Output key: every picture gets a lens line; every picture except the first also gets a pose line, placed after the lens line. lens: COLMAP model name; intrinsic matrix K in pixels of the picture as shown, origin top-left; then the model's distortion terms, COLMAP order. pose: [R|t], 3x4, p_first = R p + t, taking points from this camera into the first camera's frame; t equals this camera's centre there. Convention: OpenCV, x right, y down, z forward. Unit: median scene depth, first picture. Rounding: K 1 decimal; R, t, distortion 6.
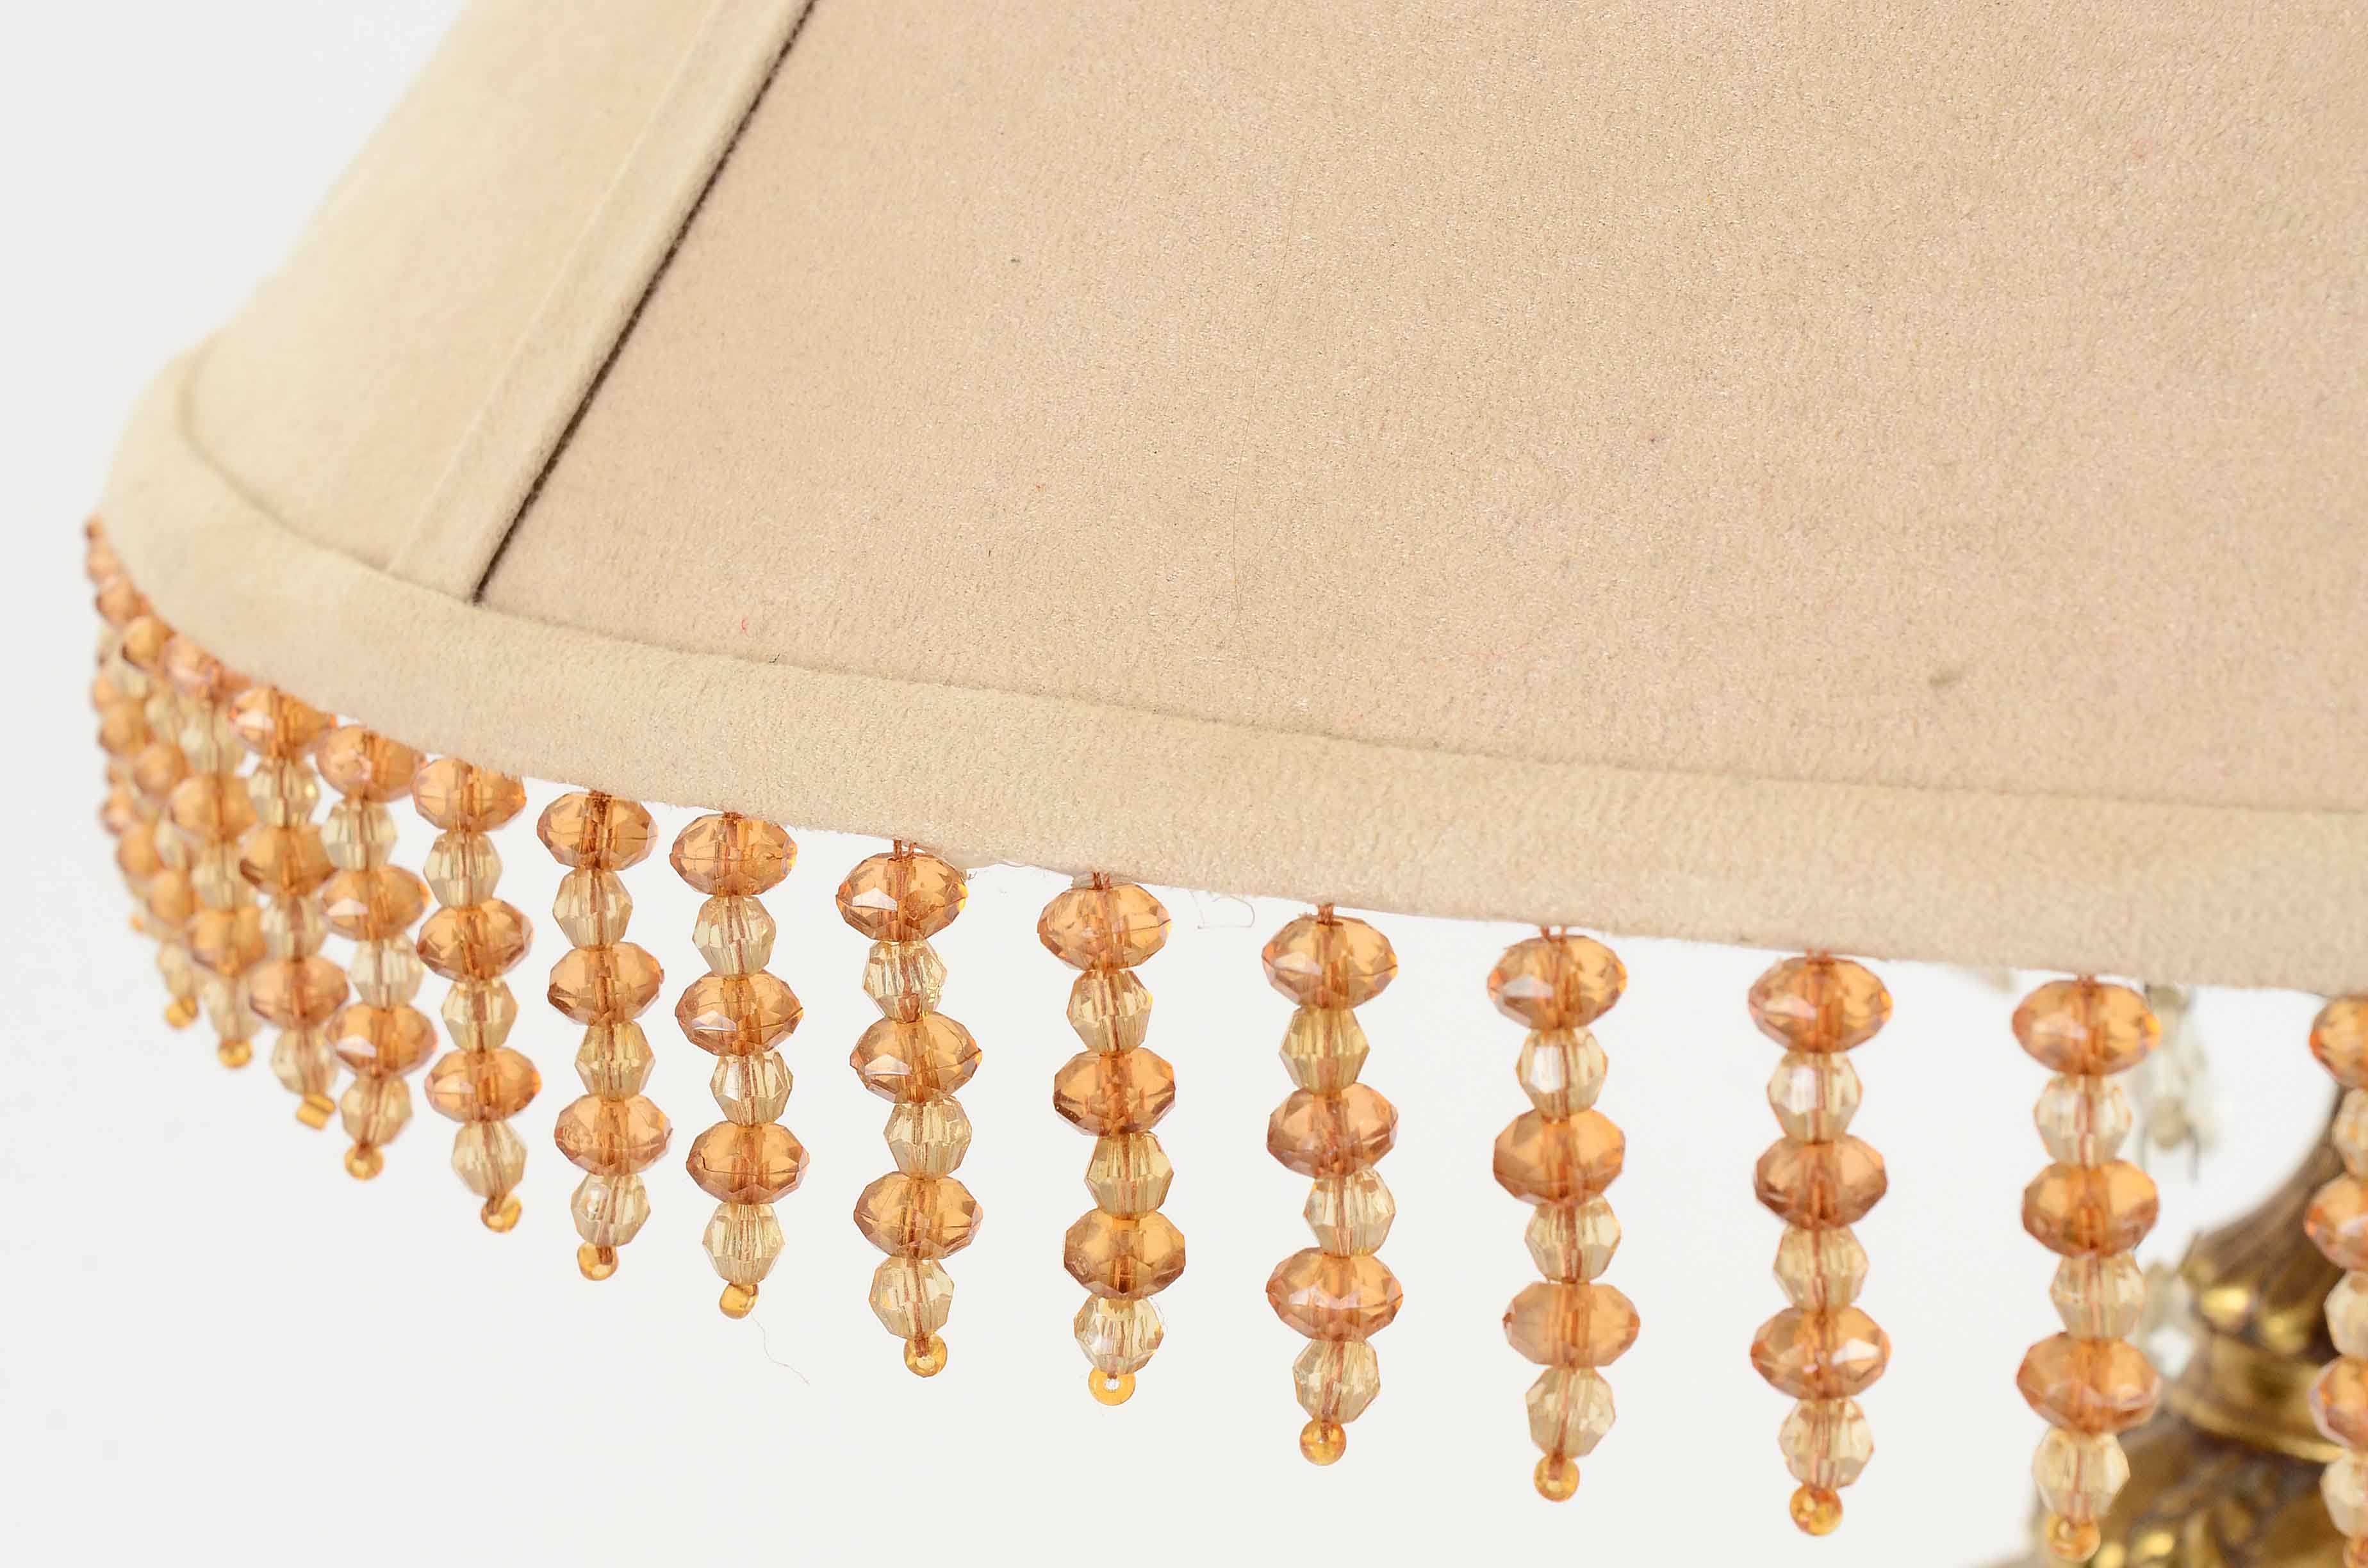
lens RADIAL K [[5183.5, 0, 1184.0], [0, 5183.5, 784.0], [0, 0, 1]] dist [0.071968, -0.049668]
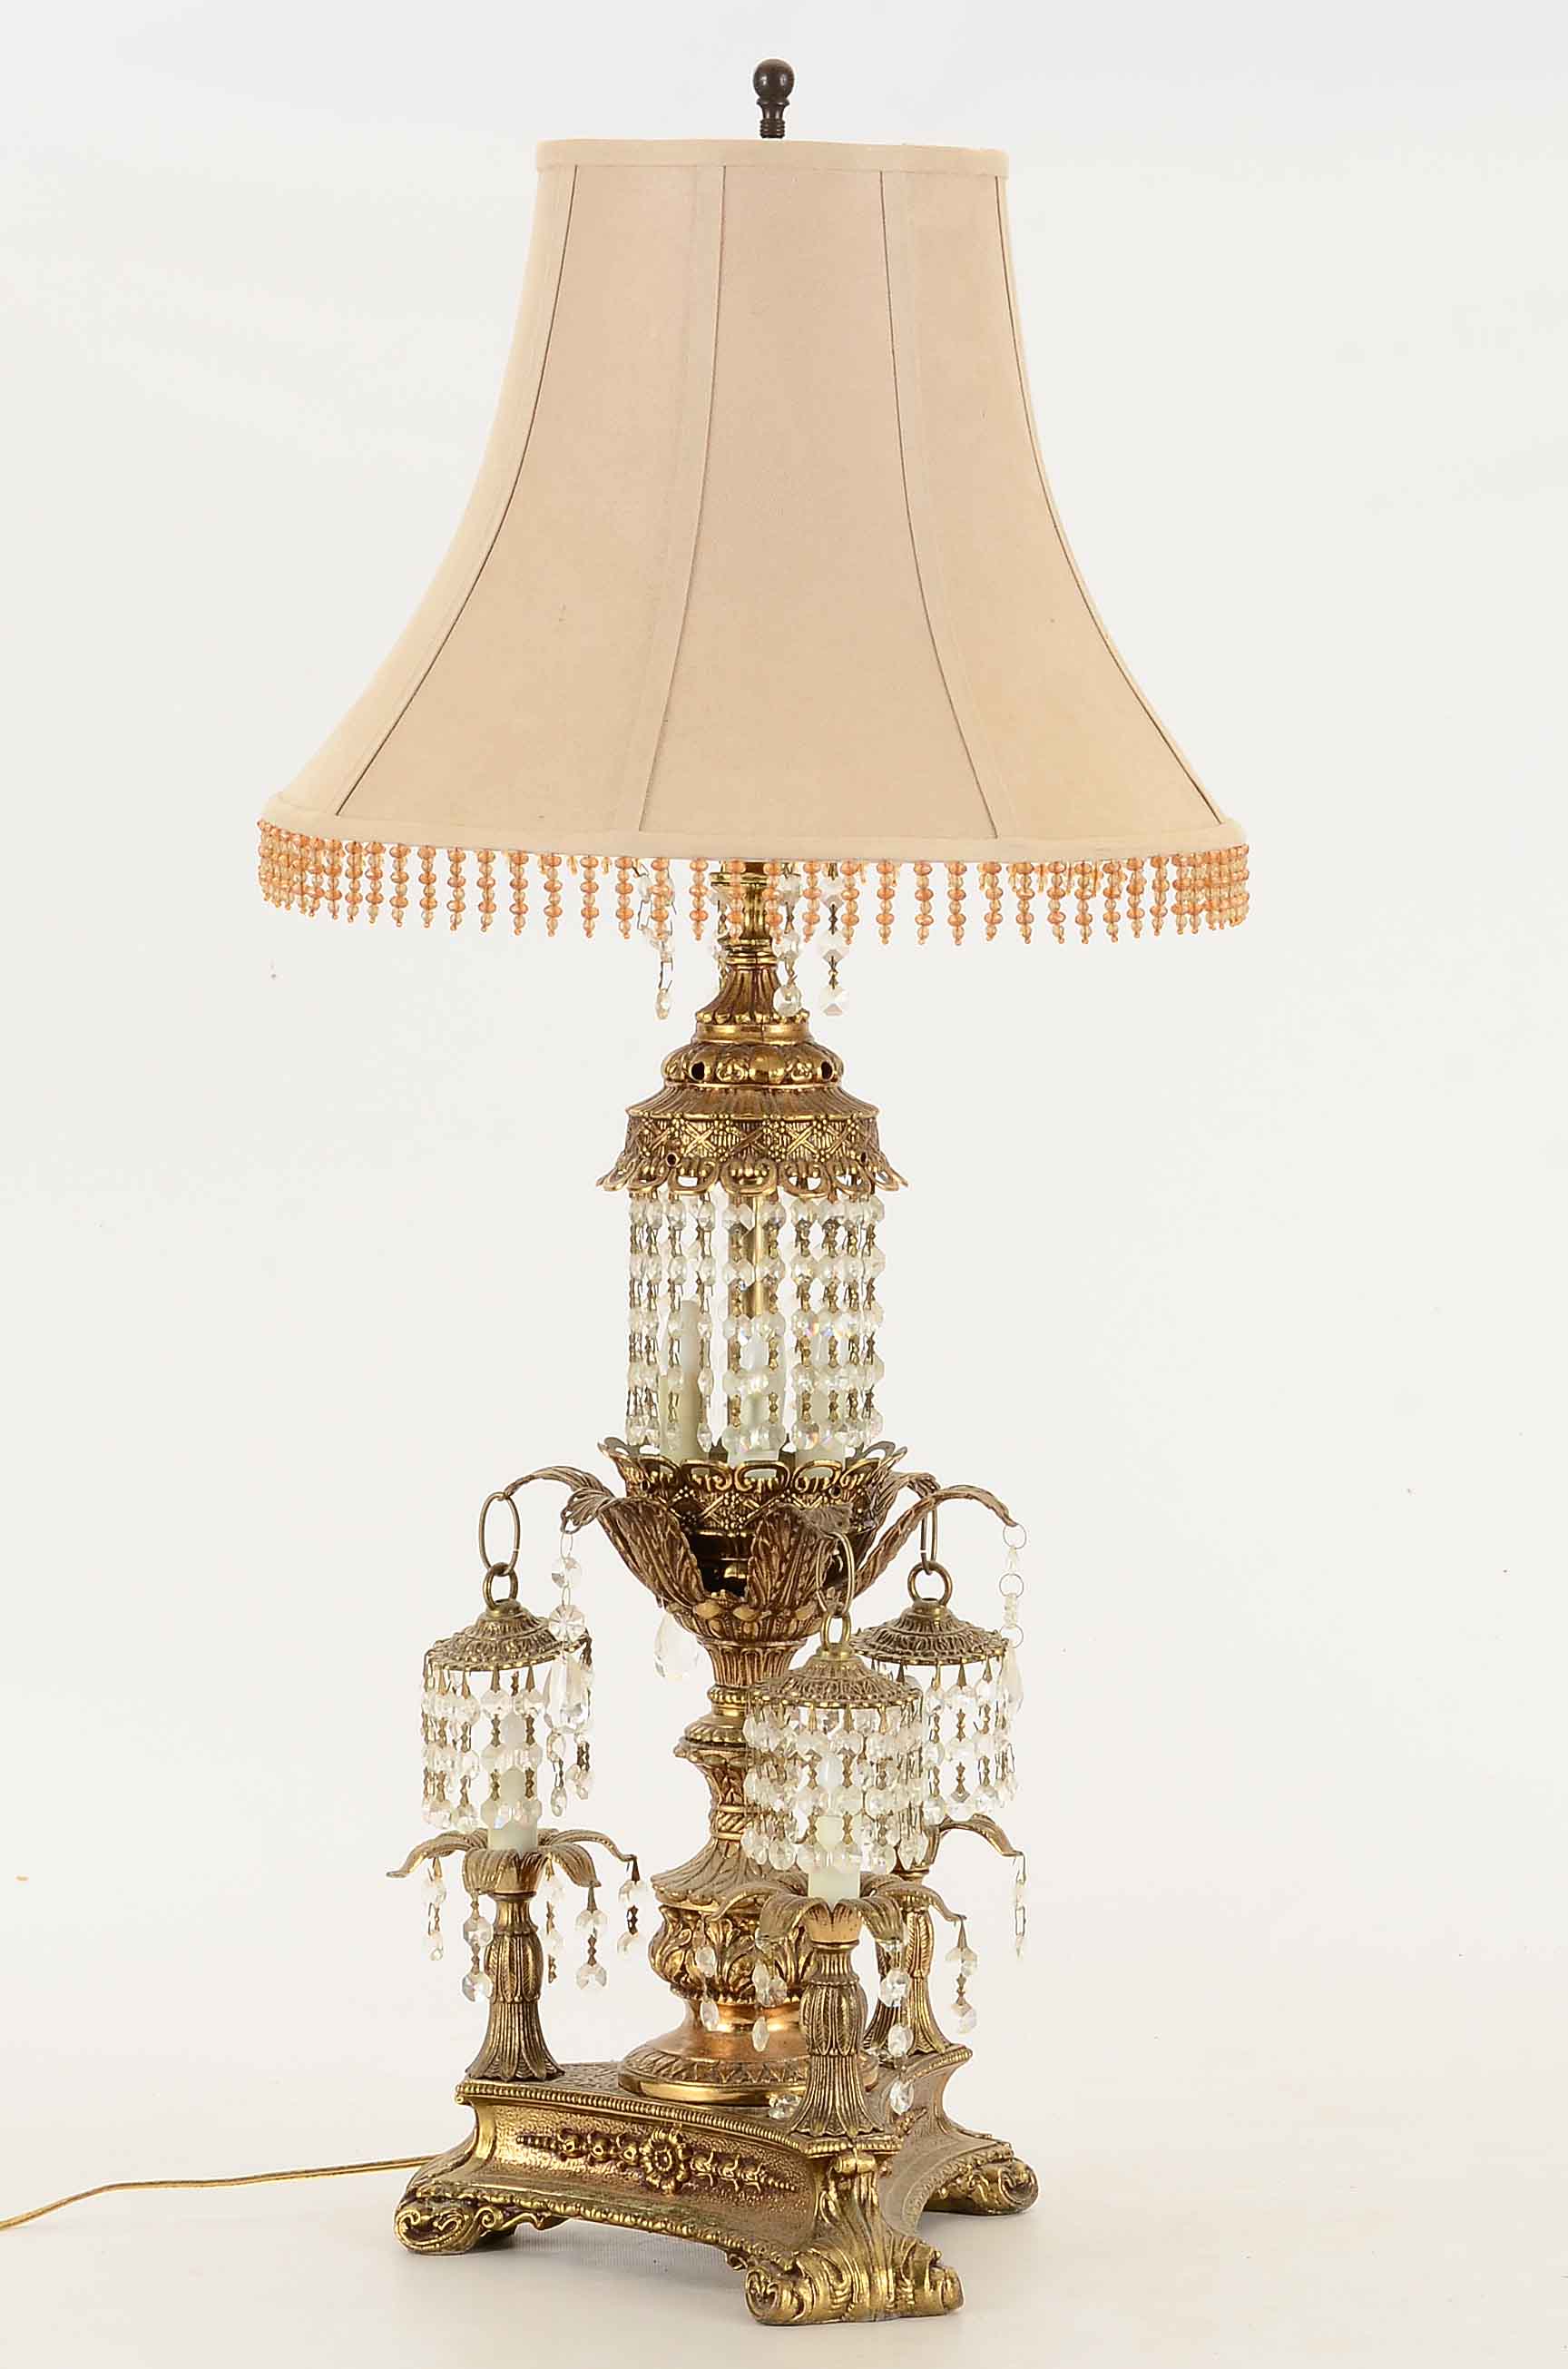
lens RADIAL K [[5682.0, 0, 784.0], [0, 5682.0, 1184.5], [0, 0, 1]] dist [-0.022078, -0.730178]
pose [[0.997627, 0.045081, -0.052041, 0.768796], [-0.049178, 0.995554, -0.080340, 0.927350], [0.048188, 0.082709, 0.995408, -5.684021]]
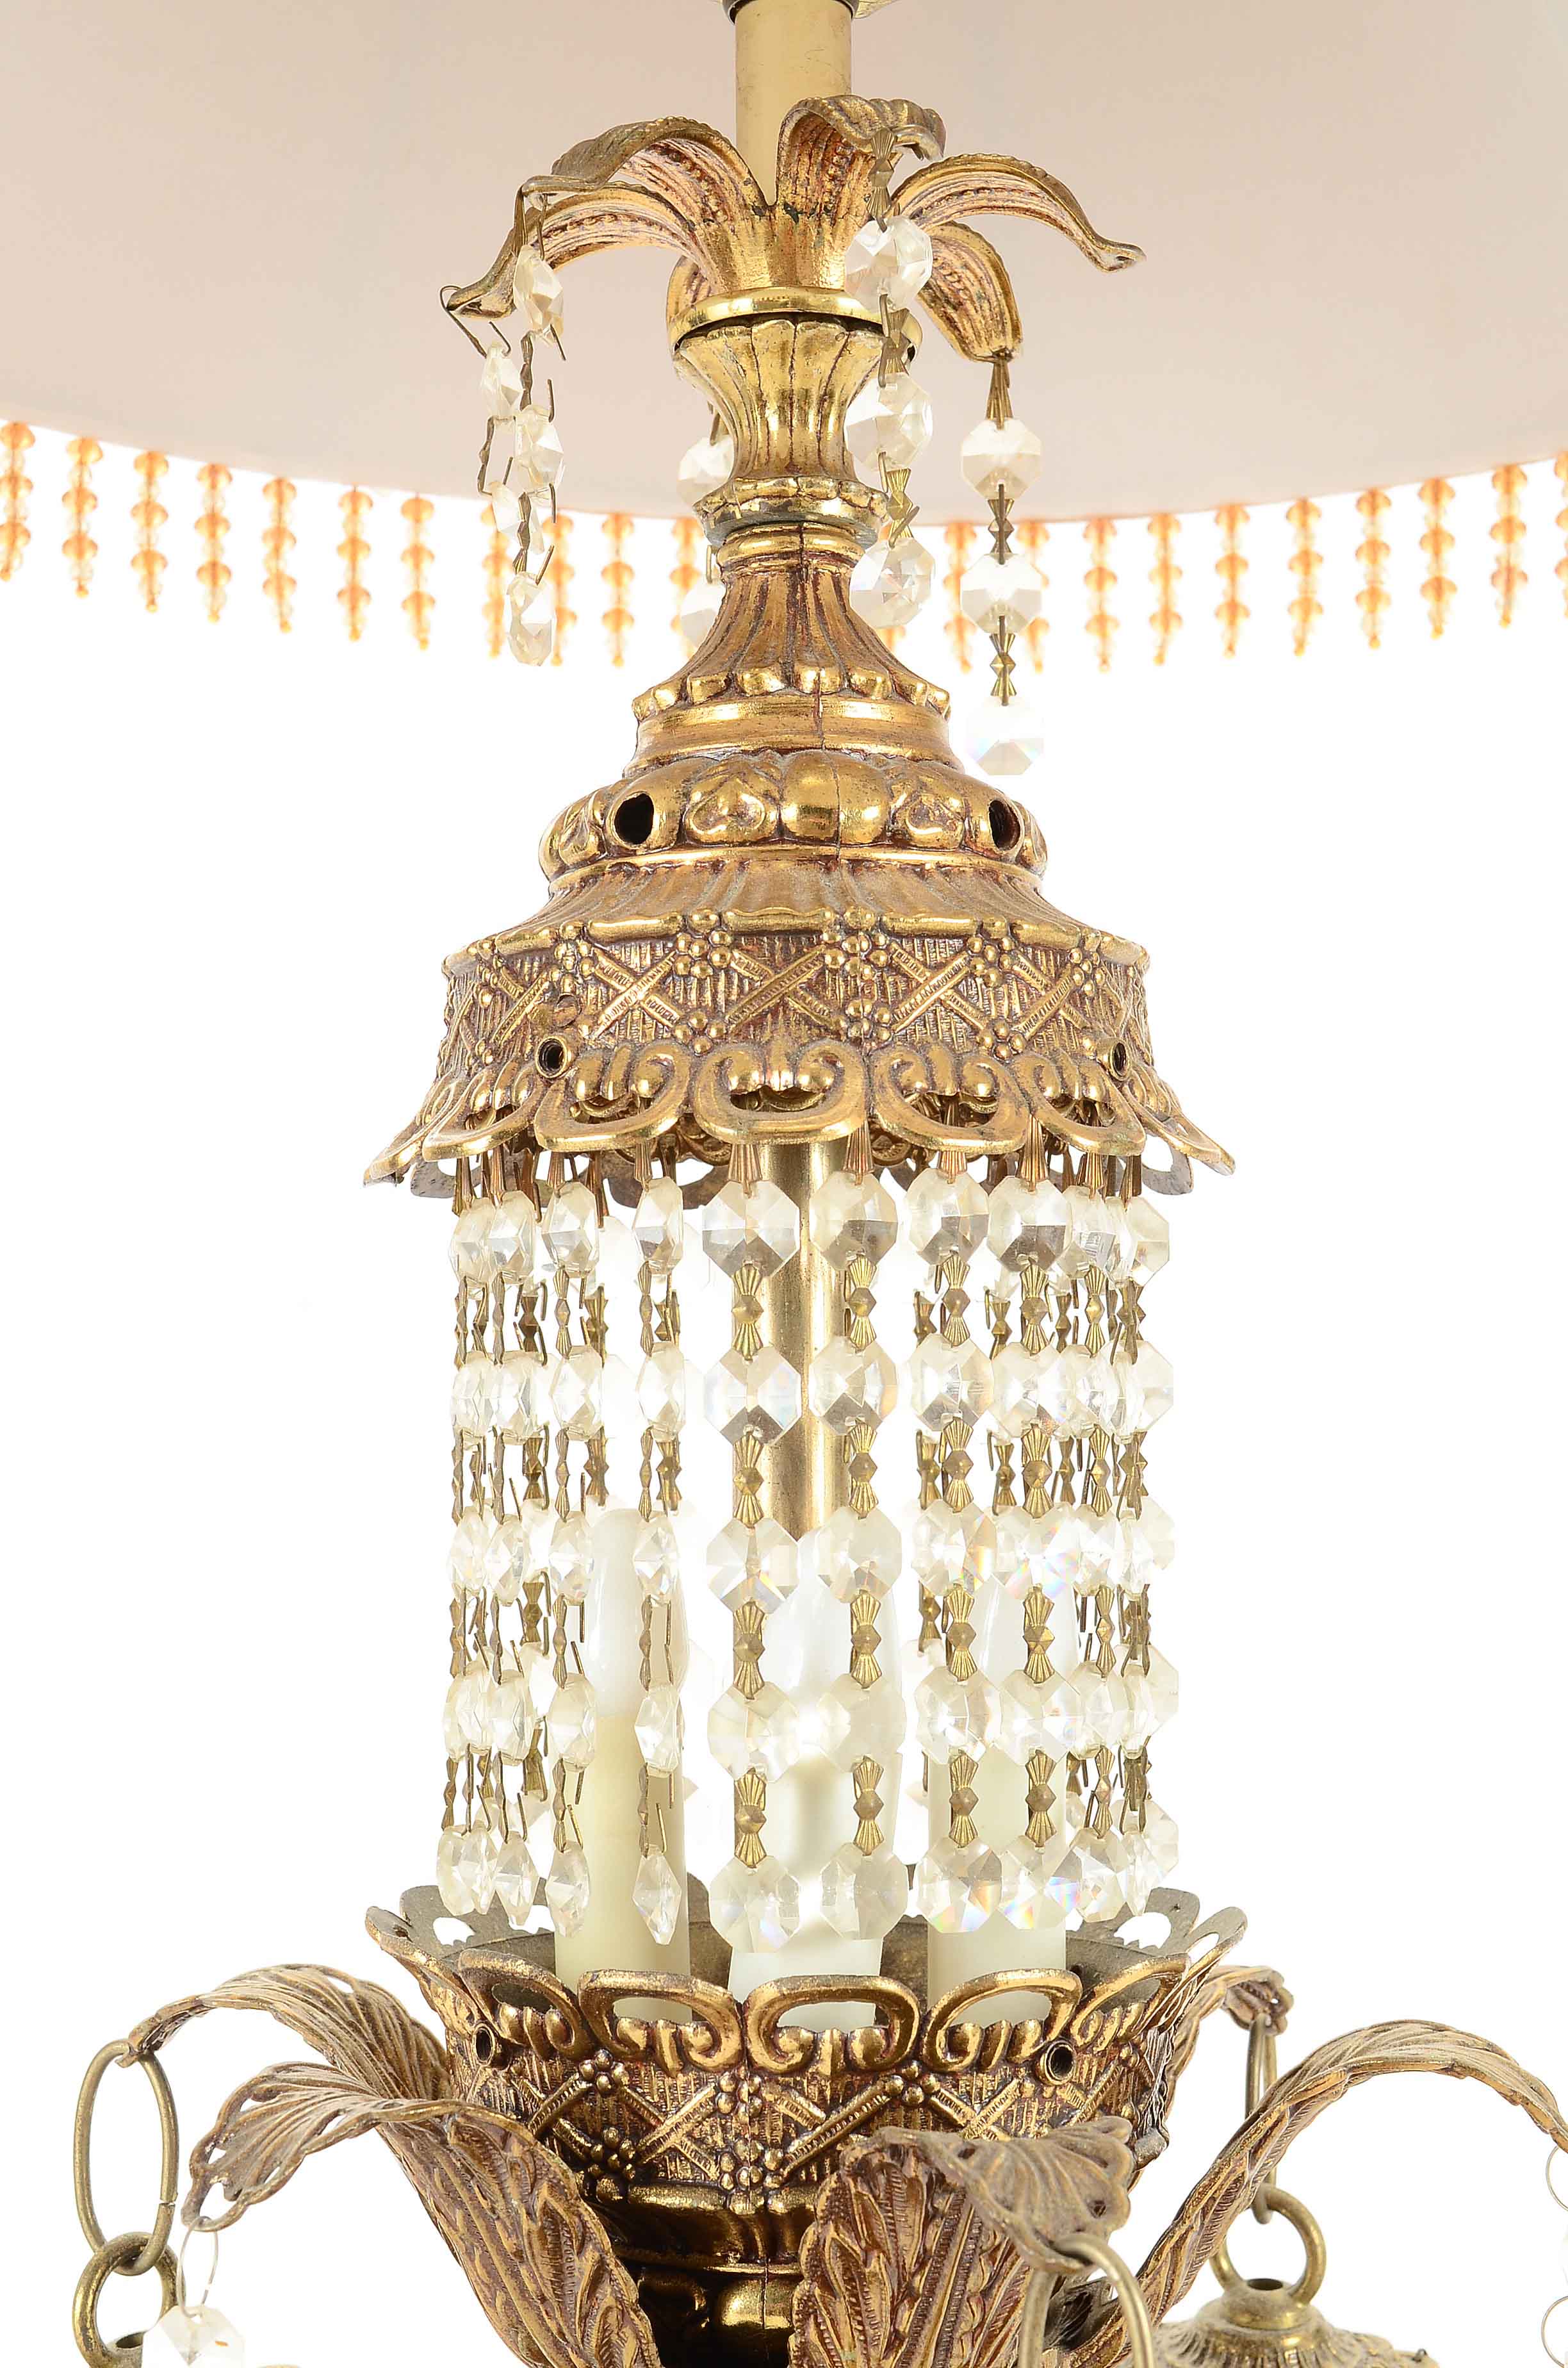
lens RADIAL K [[3389.6, 0, 784.0], [0, 3389.6, 1184.0], [0, 0, 1]] dist [-0.009508, -0.033597]
pose [[0.996531, 0.024441, -0.079554, 0.470007], [-0.040613, 0.977174, -0.208523, 0.677570], [0.072641, 0.211031, 0.974776, -0.013075]]
